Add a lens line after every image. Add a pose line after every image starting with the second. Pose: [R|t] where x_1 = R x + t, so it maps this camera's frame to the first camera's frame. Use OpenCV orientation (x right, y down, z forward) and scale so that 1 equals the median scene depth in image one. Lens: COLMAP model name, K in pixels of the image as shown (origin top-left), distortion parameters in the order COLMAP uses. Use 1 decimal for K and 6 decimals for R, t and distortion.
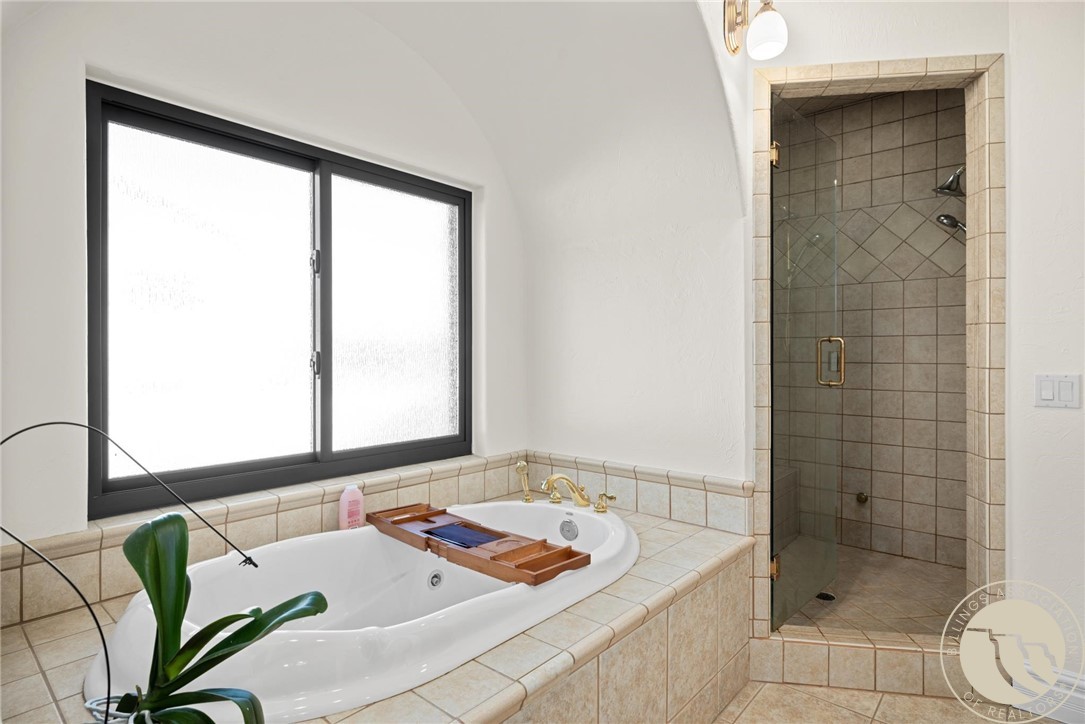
lens RADIAL K [[556.5, 0, 539.3], [0, 556.5, 358.7], [0, 0, 1]] dist [-0.004889, -0.000915]
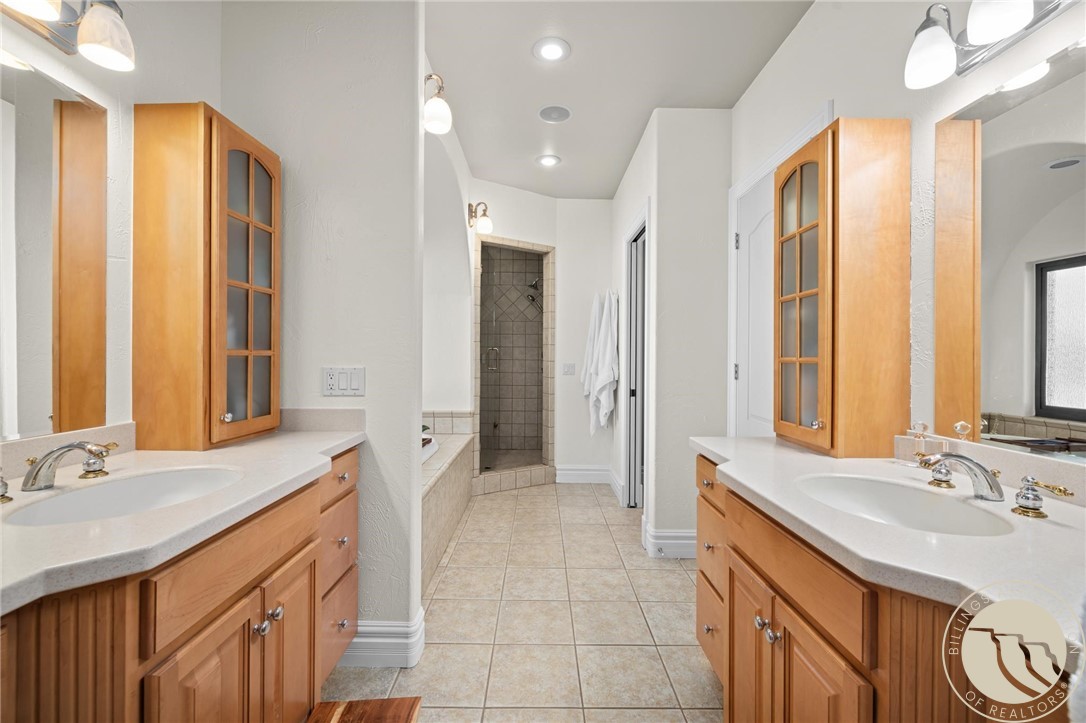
lens RADIAL K [[460.0, 0, 541.8], [0, 460.0, 359.0], [0, 0, 1]] dist [0.012922, -0.000703]
pose [[0.746304, 0.001904, 0.665602, -0.682288], [-0.004783, 0.999985, 0.002503, 0.000878], [-0.665588, -0.005052, 0.746303, -0.622149]]
